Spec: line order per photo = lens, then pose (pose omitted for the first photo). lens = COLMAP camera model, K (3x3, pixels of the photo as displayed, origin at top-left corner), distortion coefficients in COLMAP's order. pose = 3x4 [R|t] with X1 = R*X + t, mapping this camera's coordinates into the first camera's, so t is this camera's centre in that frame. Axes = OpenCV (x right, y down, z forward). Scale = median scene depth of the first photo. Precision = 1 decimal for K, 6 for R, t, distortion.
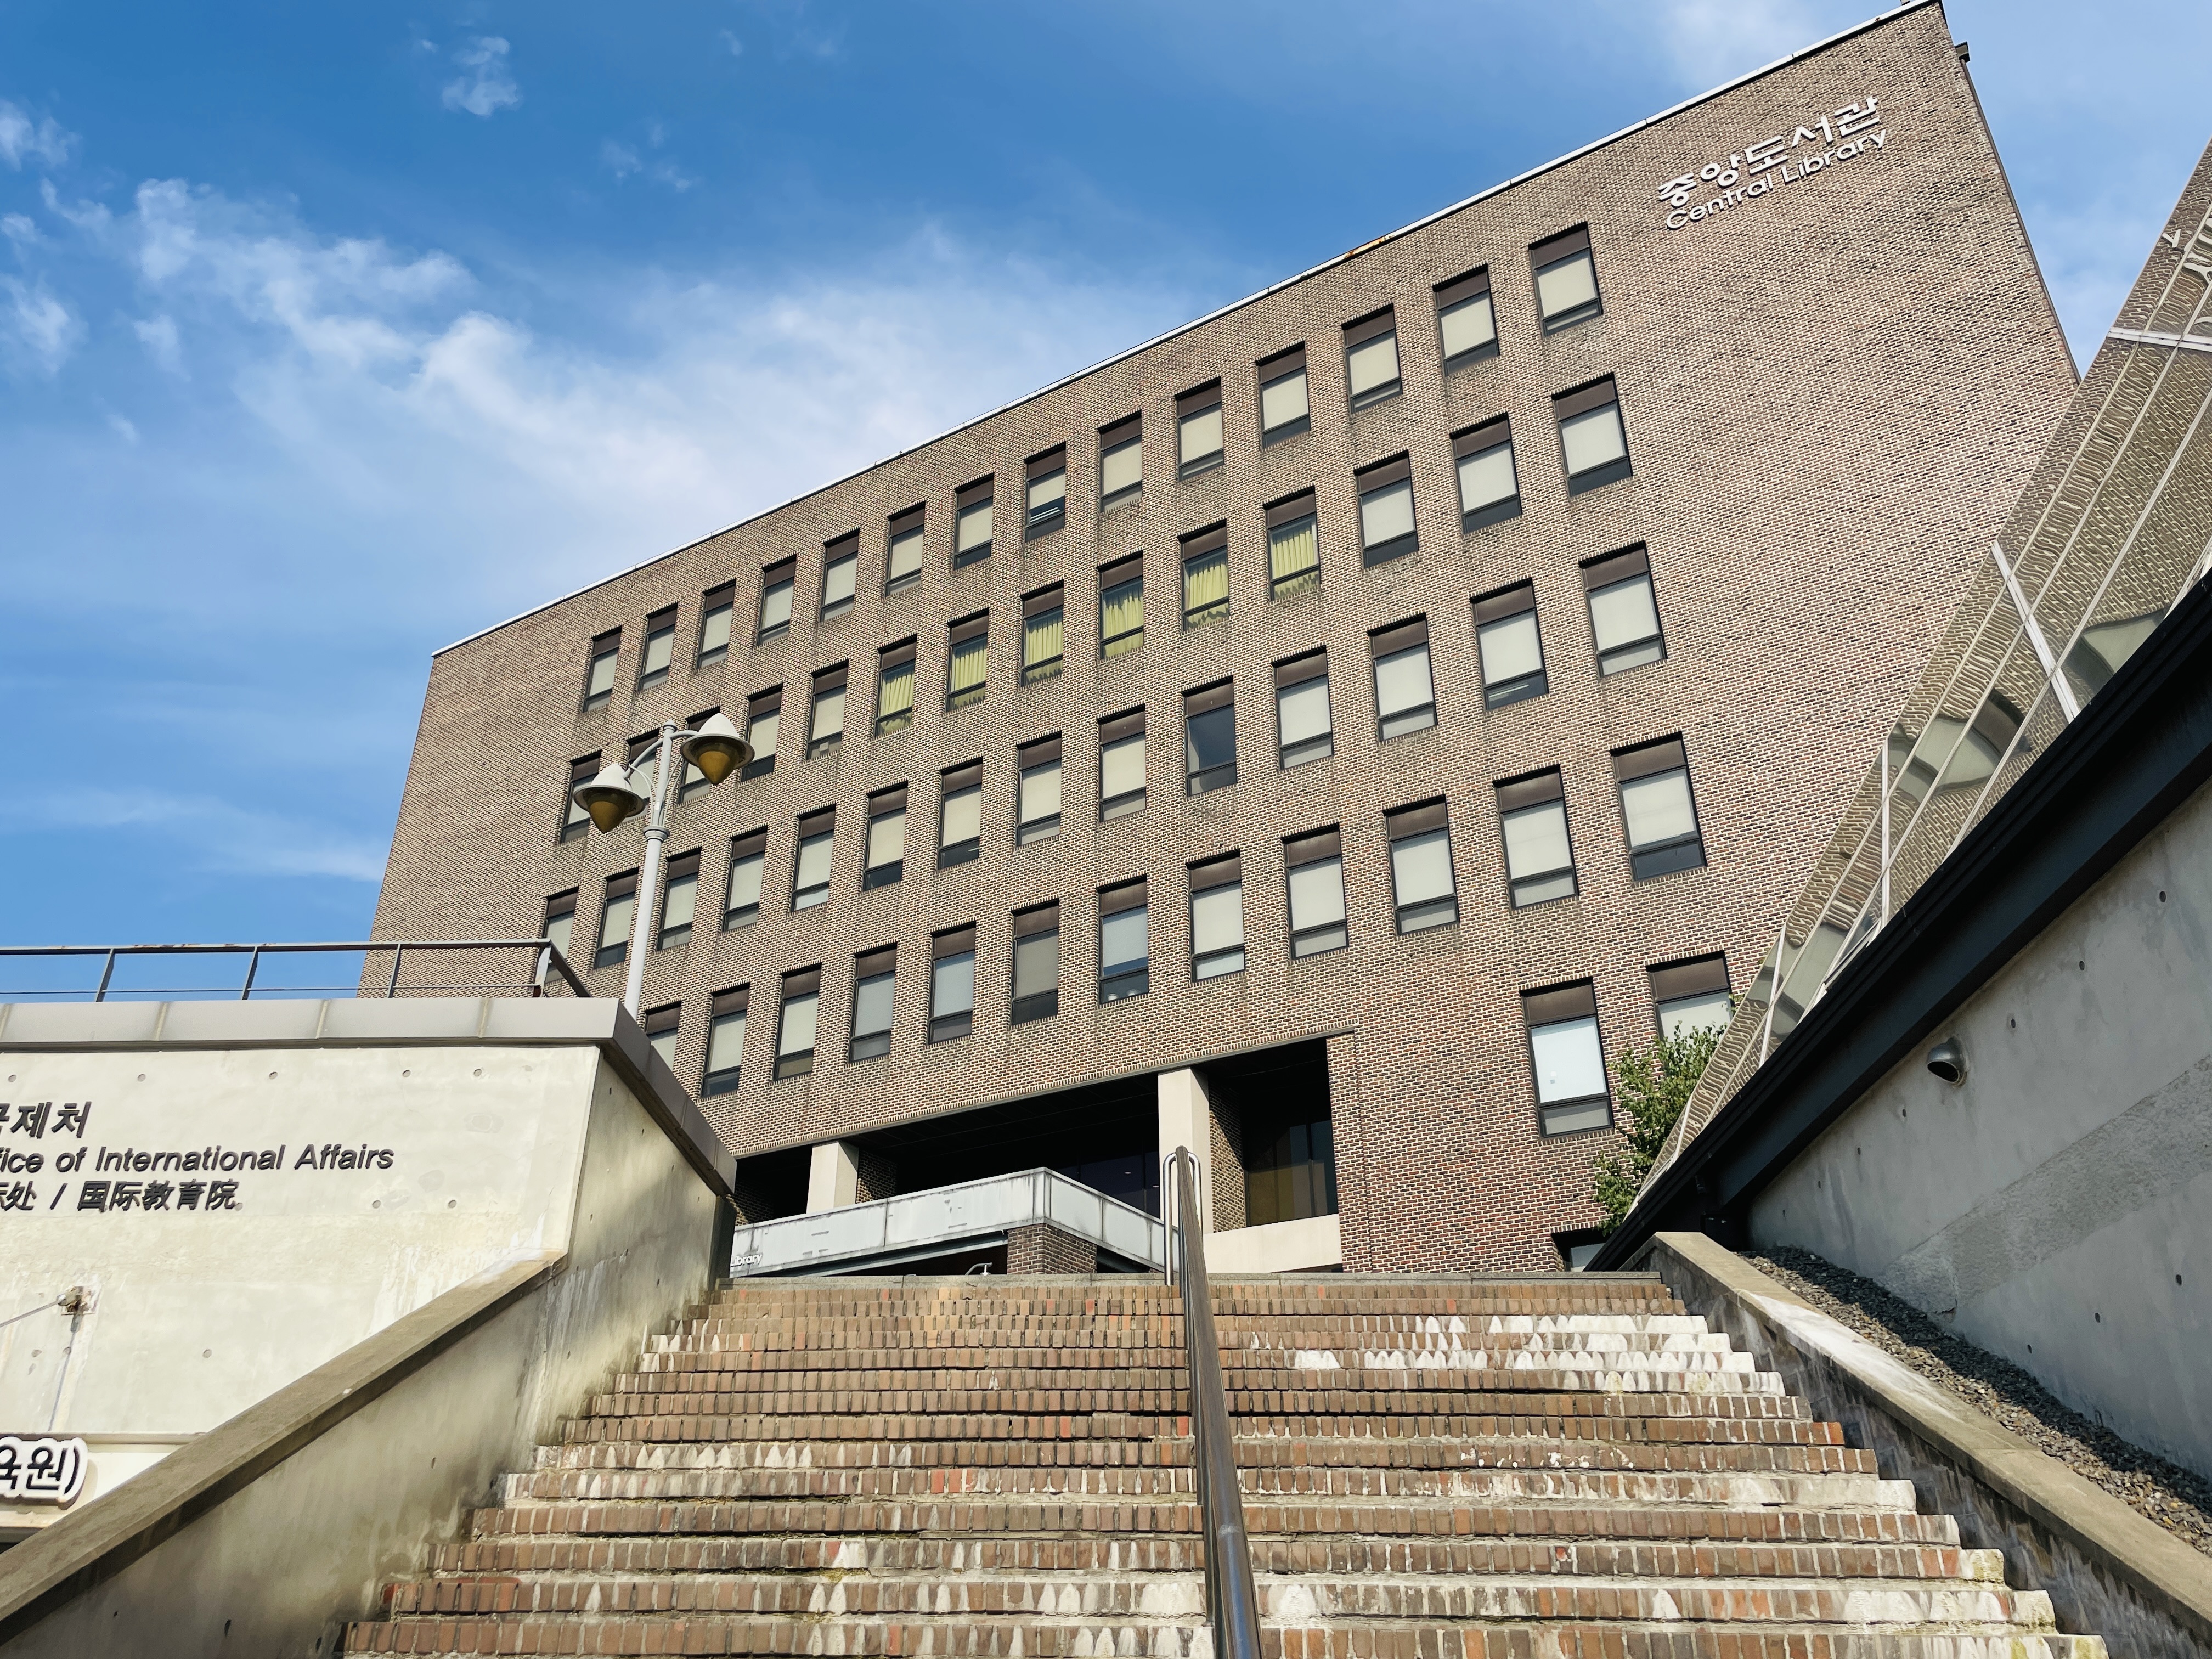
lens RADIAL K [[1650.1, 0, 1106.0], [0, 1650.1, 829.5], [0, 0, 1]] dist [0.082490, -0.105686]
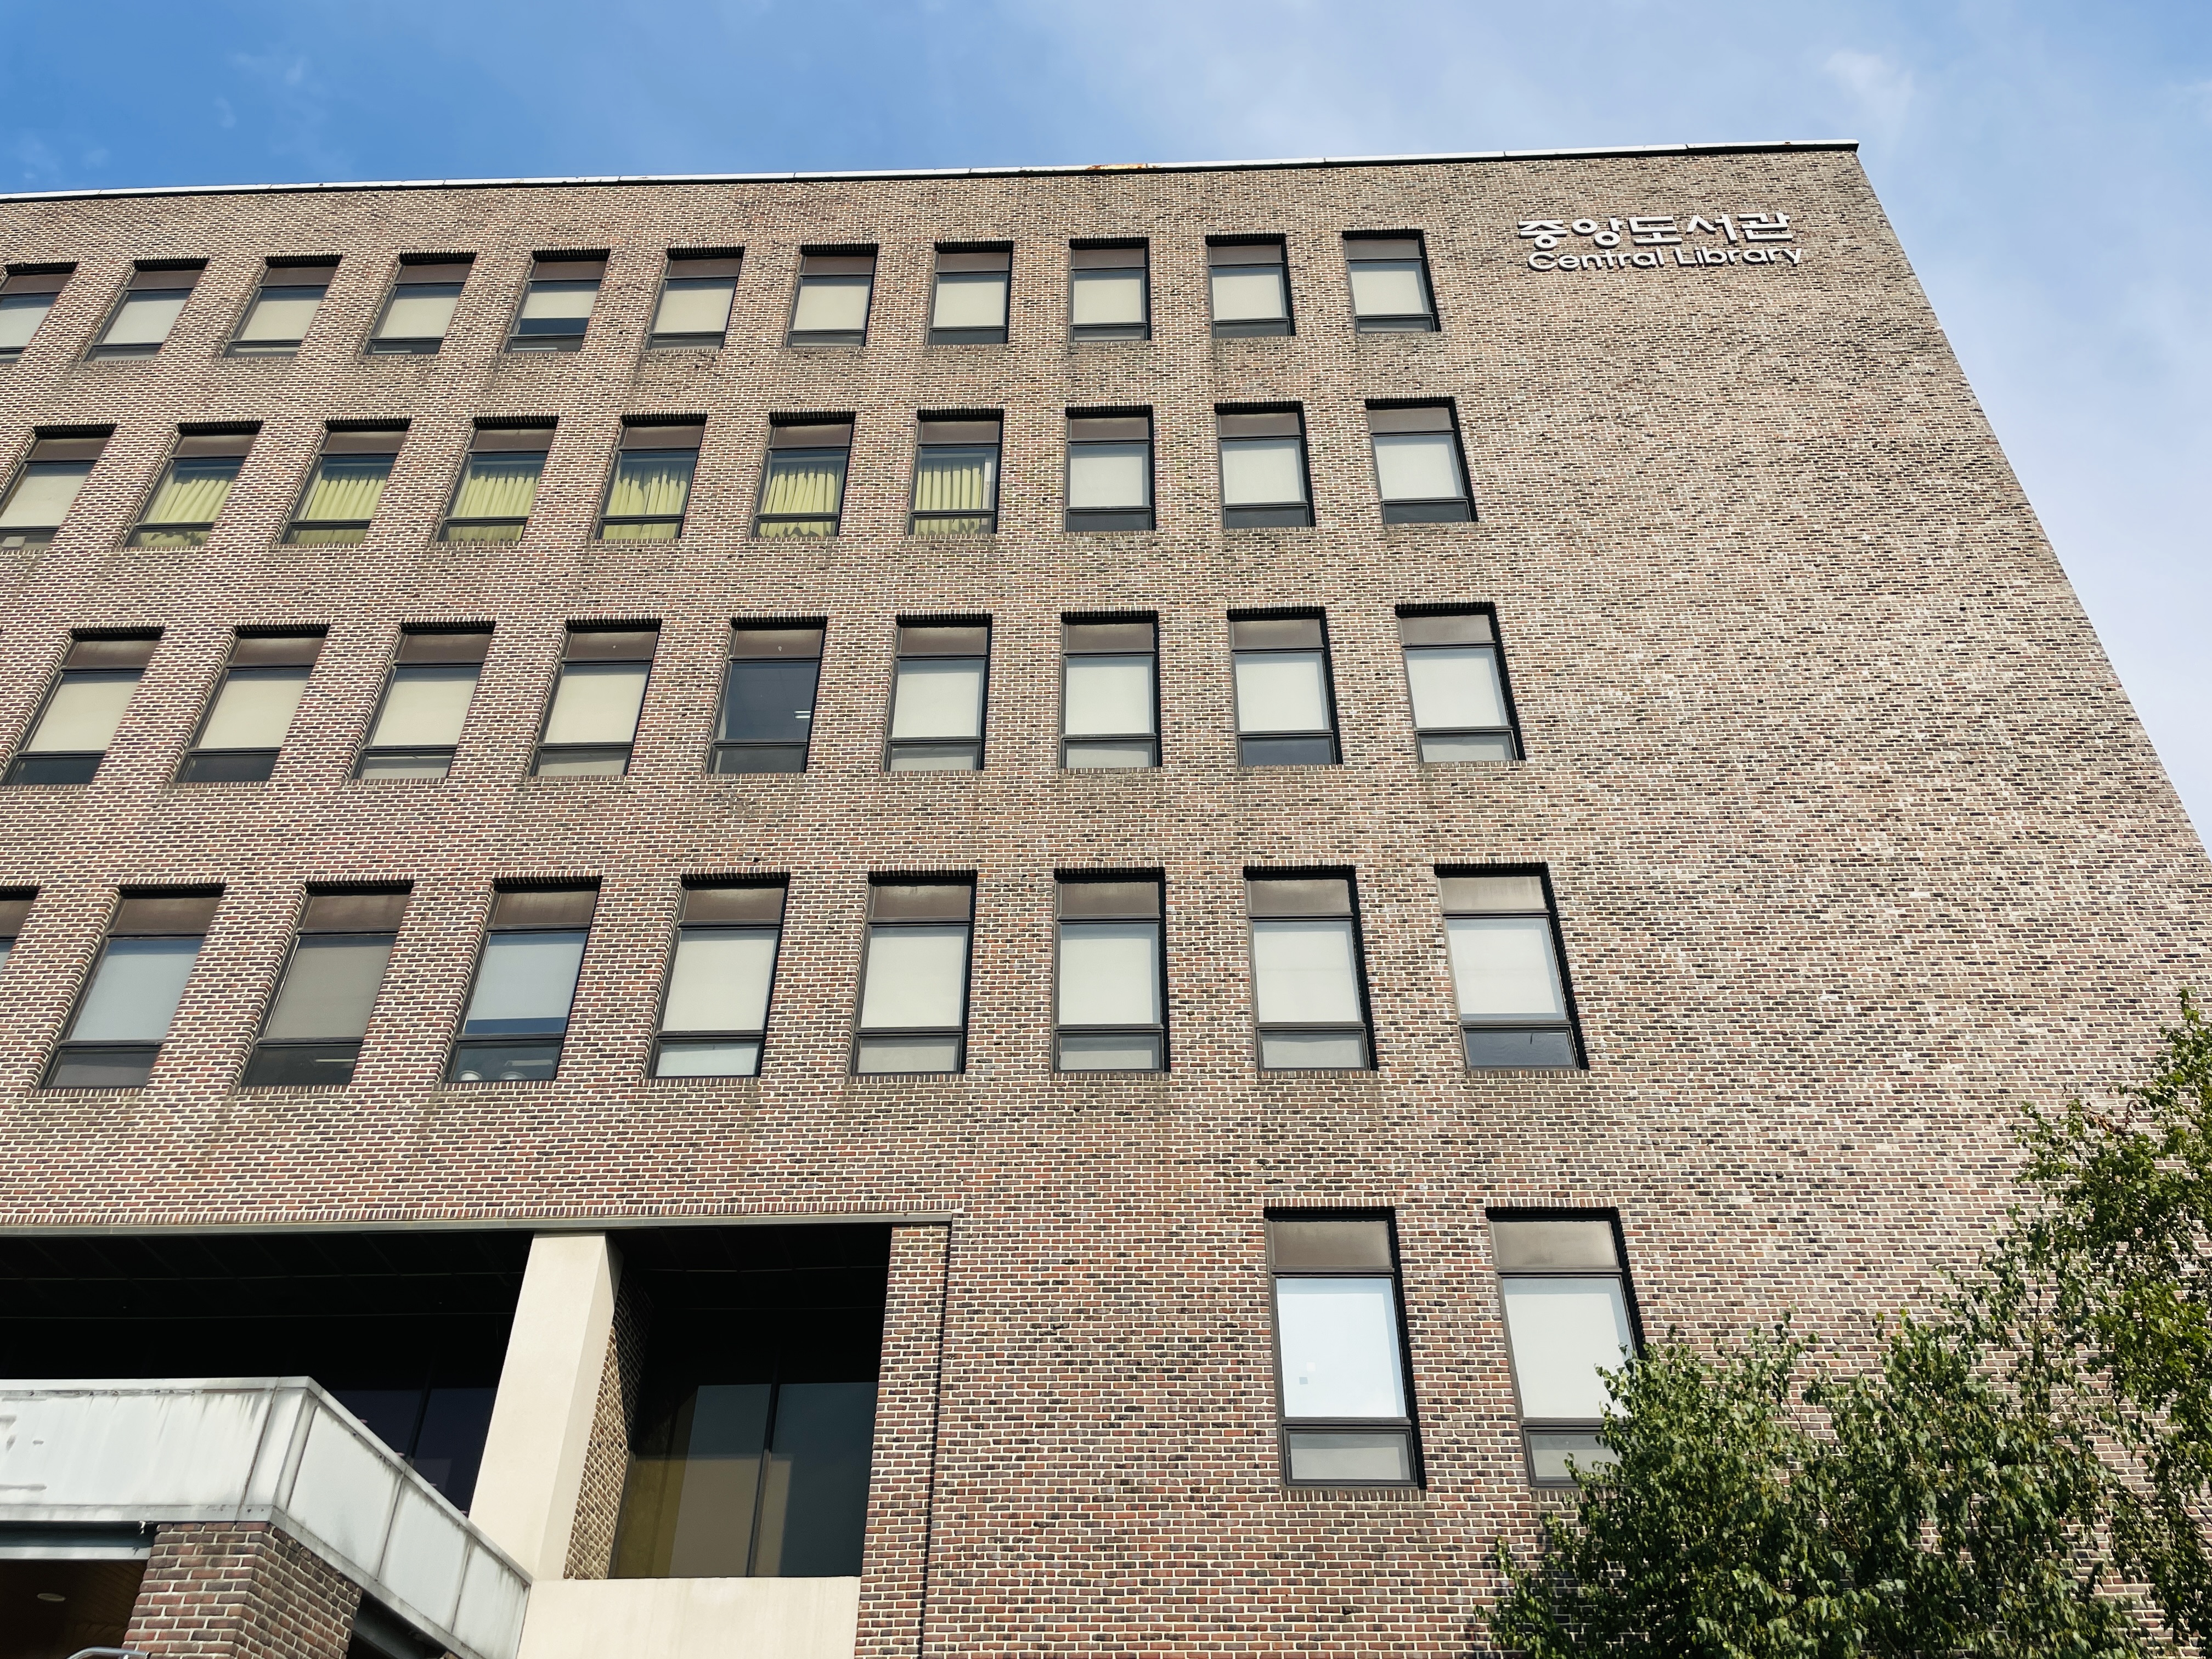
lens RADIAL K [[1650.1, 0, 1106.0], [0, 1650.1, 829.5], [0, 0, 1]] dist [0.082490, -0.105686]
pose [[0.868031, 0.303705, 0.392792, -0.055245], [-0.236849, 0.948574, -0.210022, 0.093313], [-0.436377, 0.089274, 0.895324, 0.437259]]
